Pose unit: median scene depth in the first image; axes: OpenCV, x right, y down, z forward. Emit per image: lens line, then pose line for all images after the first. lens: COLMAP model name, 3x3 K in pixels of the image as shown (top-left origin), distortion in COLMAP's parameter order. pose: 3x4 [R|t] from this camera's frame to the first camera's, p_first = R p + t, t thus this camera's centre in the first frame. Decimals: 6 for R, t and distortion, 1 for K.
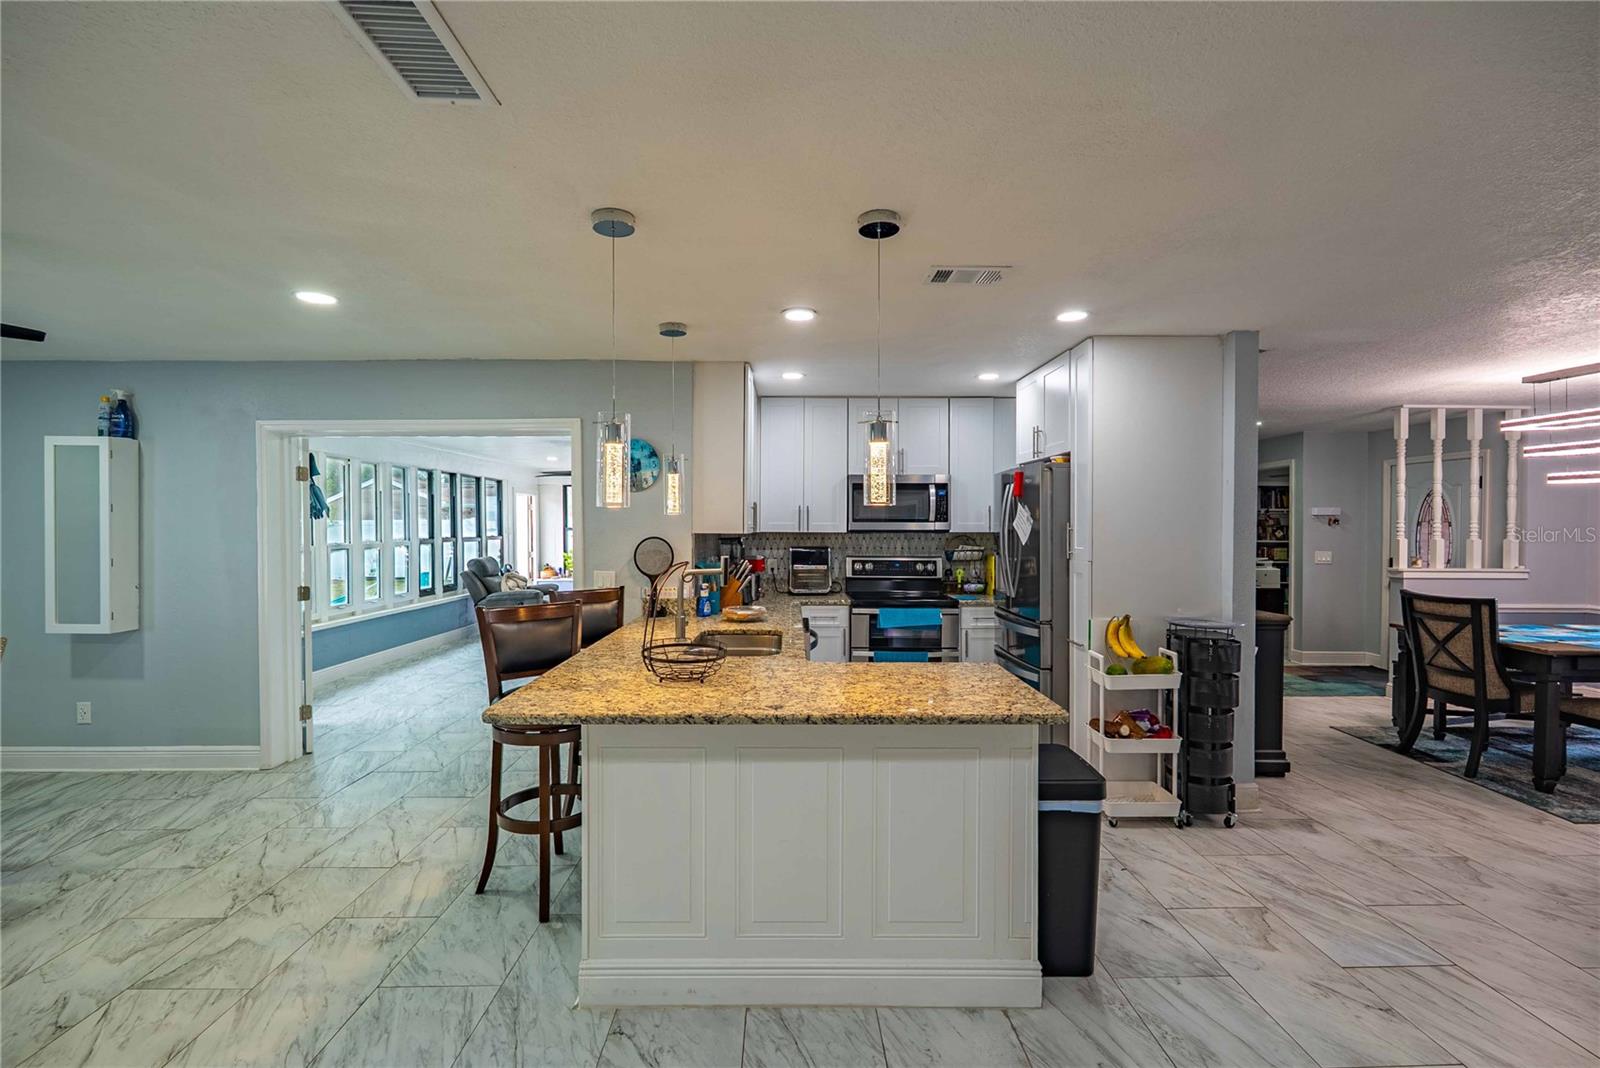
lens RADIAL K [[699.5, 0, 798.2], [0, 699.5, 535.1], [0, 0, 1]] dist [-0.005027, -0.000014]
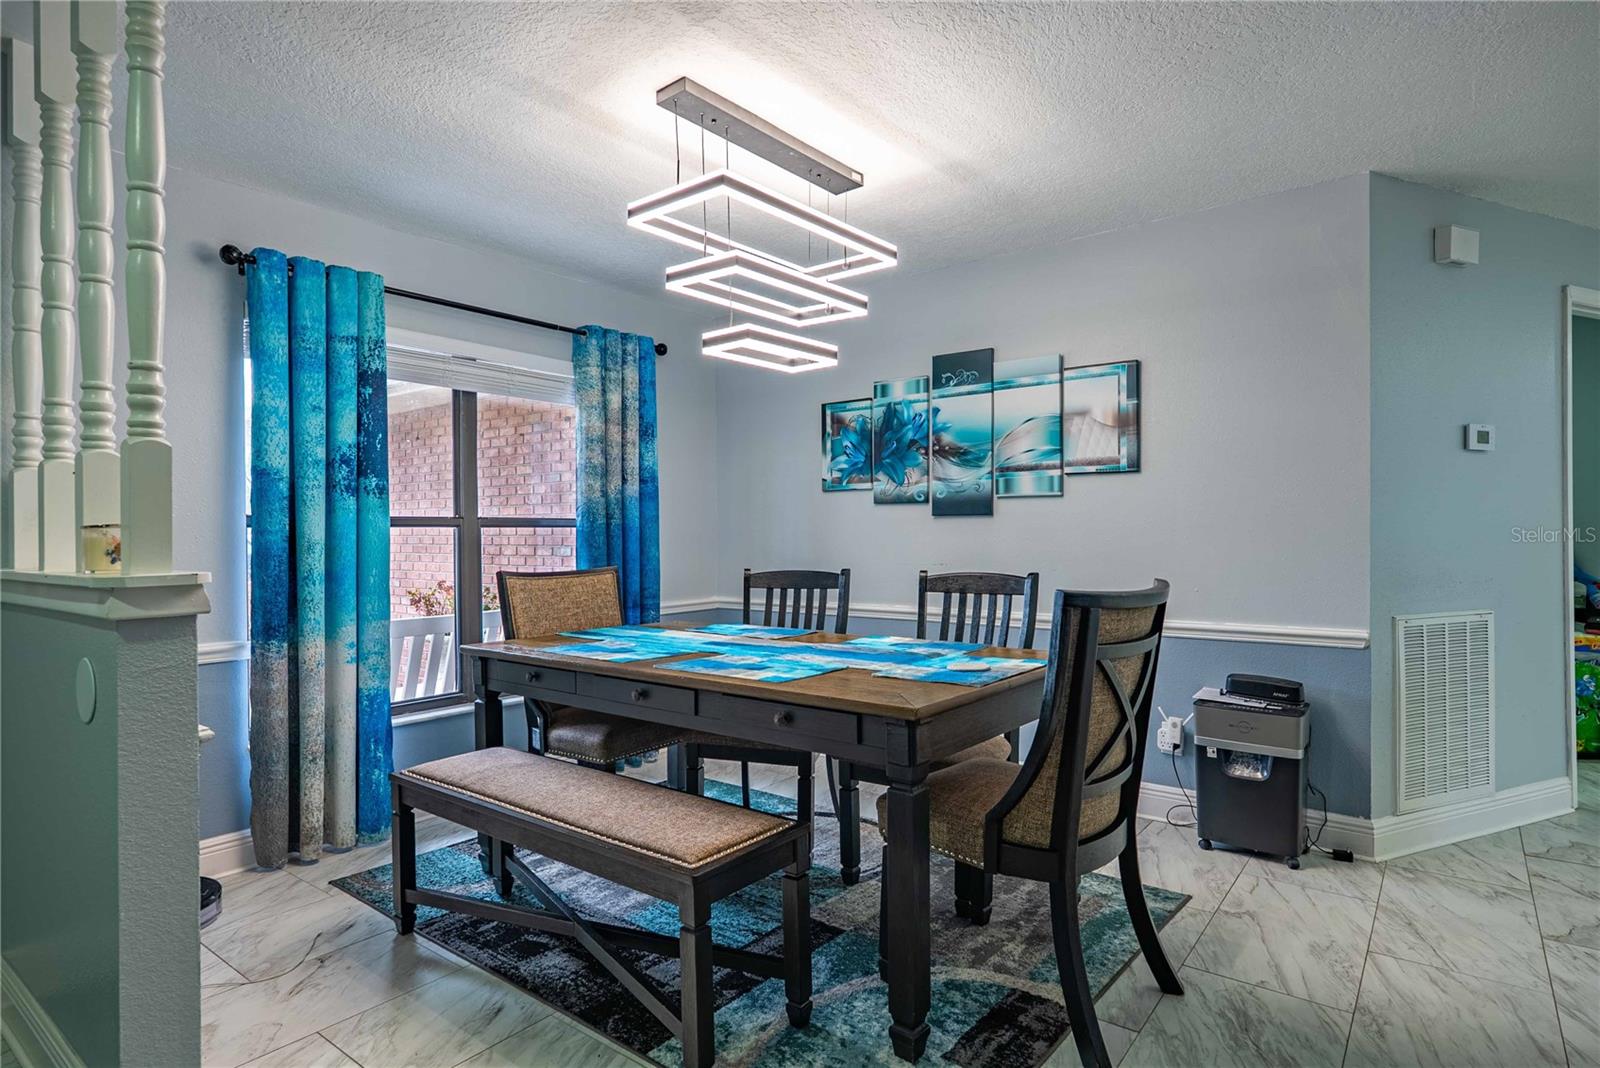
lens RADIAL K [[850.3, 0, 798.7], [0, 850.3, 533.6], [0, 0, 1]] dist [-0.001945, -0.000069]
pose [[-0.778240, 0.005128, 0.627946, 0.739331], [0.017568, 0.999753, 0.013609, 0.047326], [-0.627721, 0.021623, -0.778138, 1.507979]]
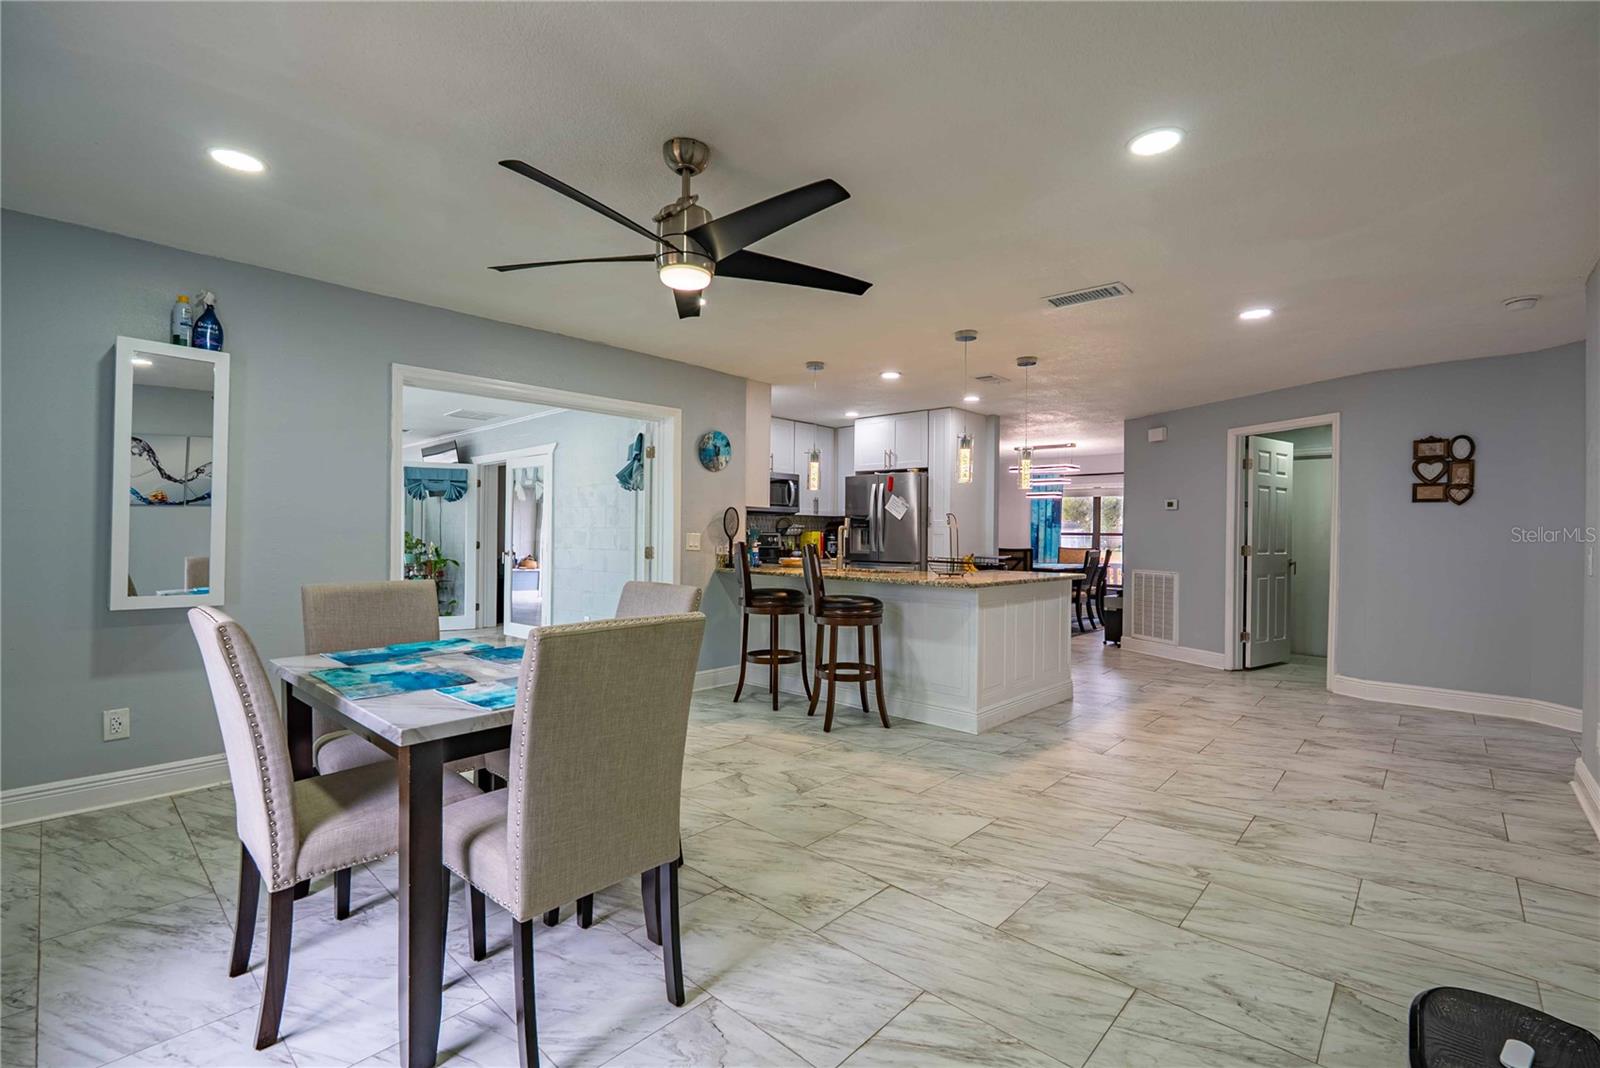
lens RADIAL K [[699.5, 0, 797.4], [0, 699.5, 531.2], [0, 0, 1]] dist [-0.005027, -0.000014]
pose [[0.693542, 0.010597, 0.720339, -1.062160], [0.000371, 0.999886, -0.015067, 0.067853], [-0.720416, 0.010717, 0.693459, -0.004600]]
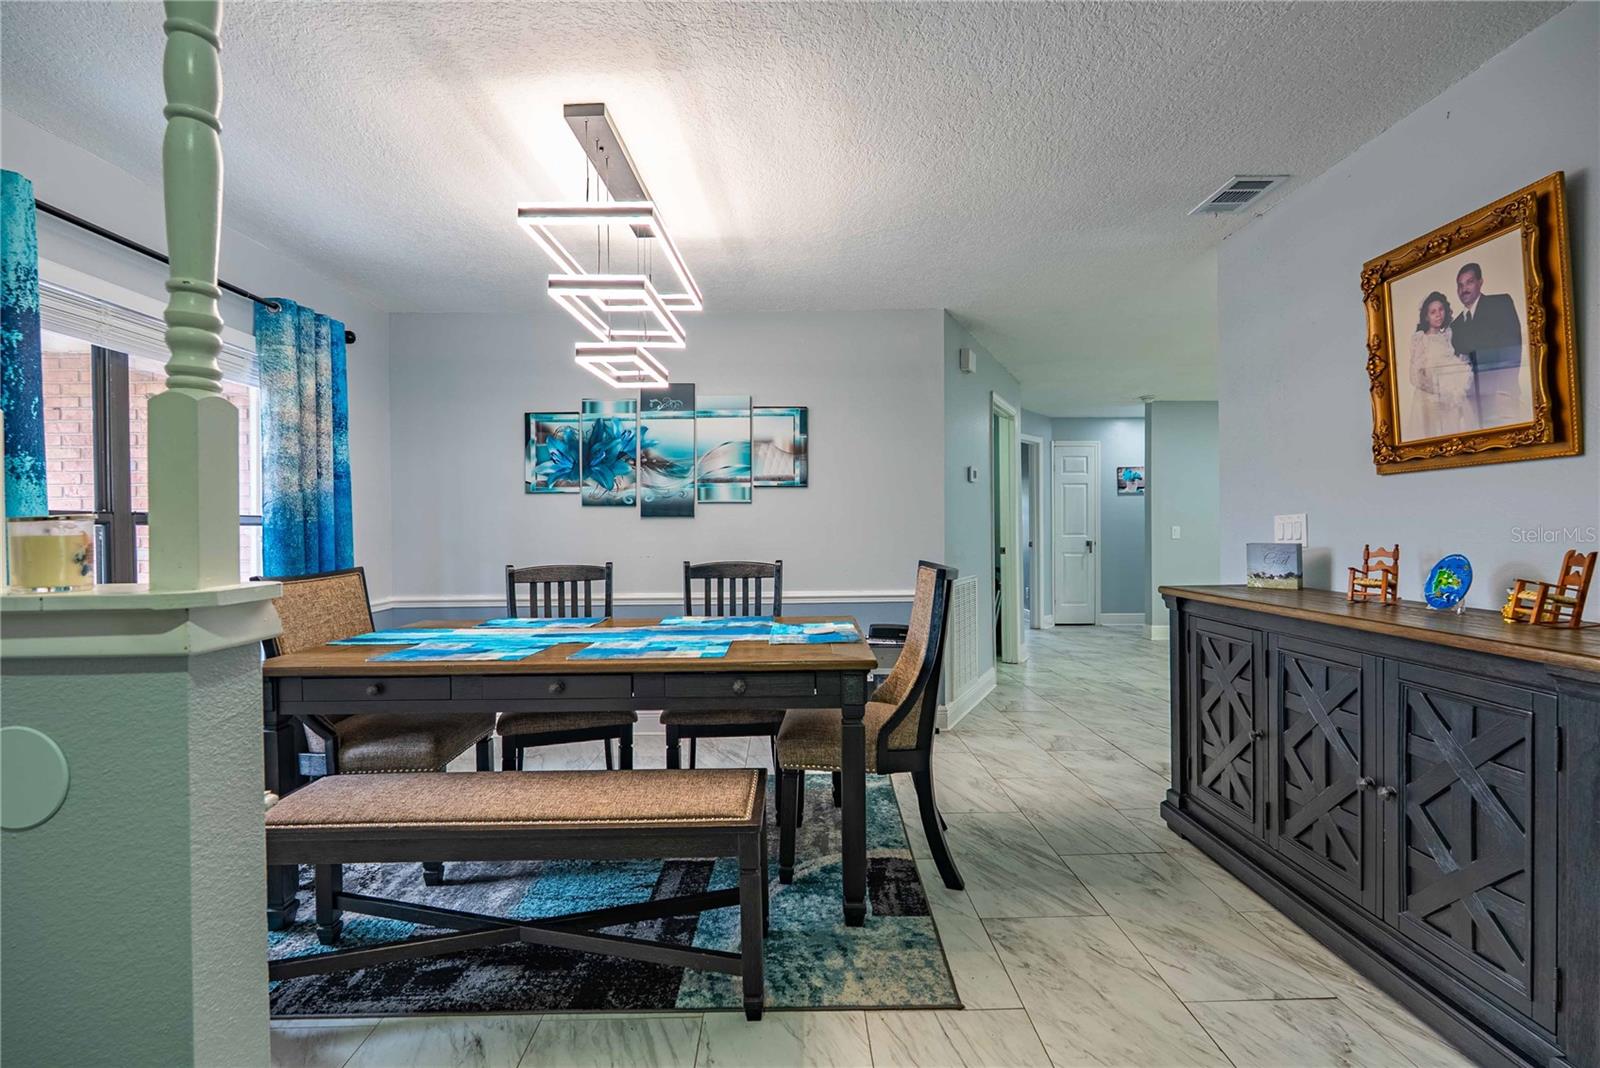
lens RADIAL K [[699.5, 0, 796.6], [0, 699.5, 533.8], [0, 0, 1]] dist [-0.005027, -0.000014]
pose [[-0.999956, 0.008544, 0.003981, 1.016986], [0.008637, 0.999679, 0.023802, 0.045299], [-0.003776, 0.023835, -0.999709, 1.612476]]
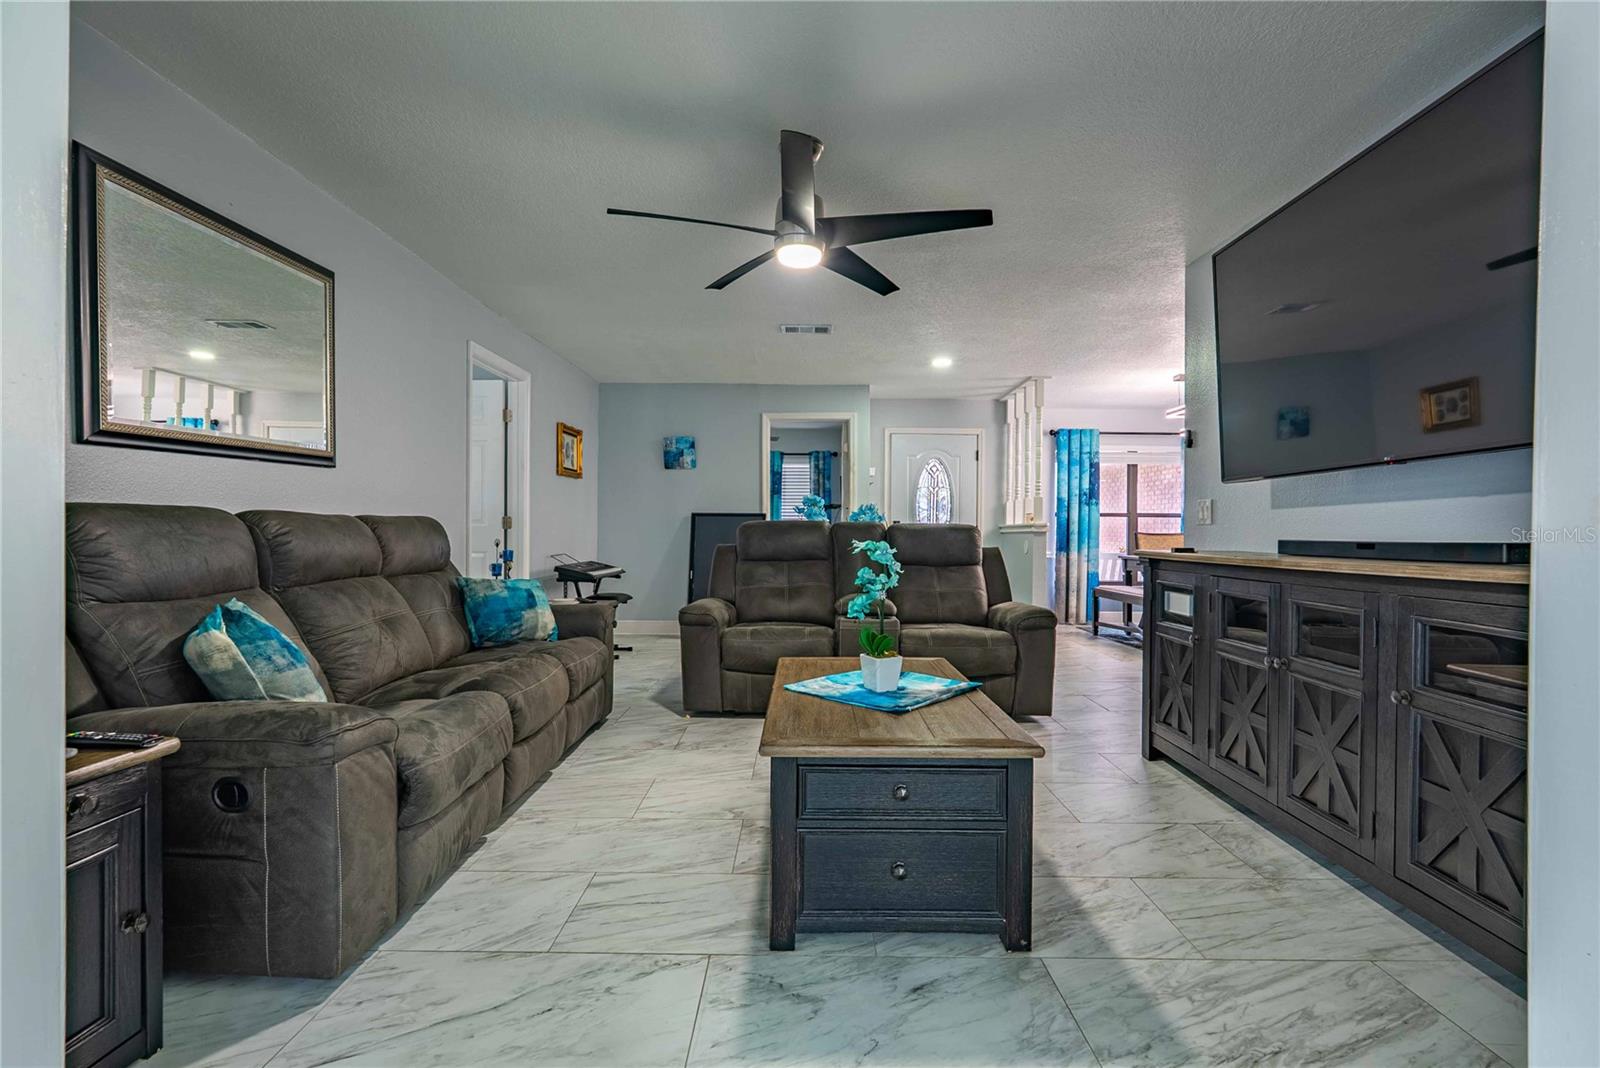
lens RADIAL K [[699.5, 0, 796.3], [0, 699.5, 535.7], [0, 0, 1]] dist [-0.005027, -0.000014]
pose [[0.028518, -0.006236, 0.999574, -0.371404], [0.007529, 0.999954, 0.006024, 0.080080], [-0.999565, 0.007354, 0.028563, 1.892898]]
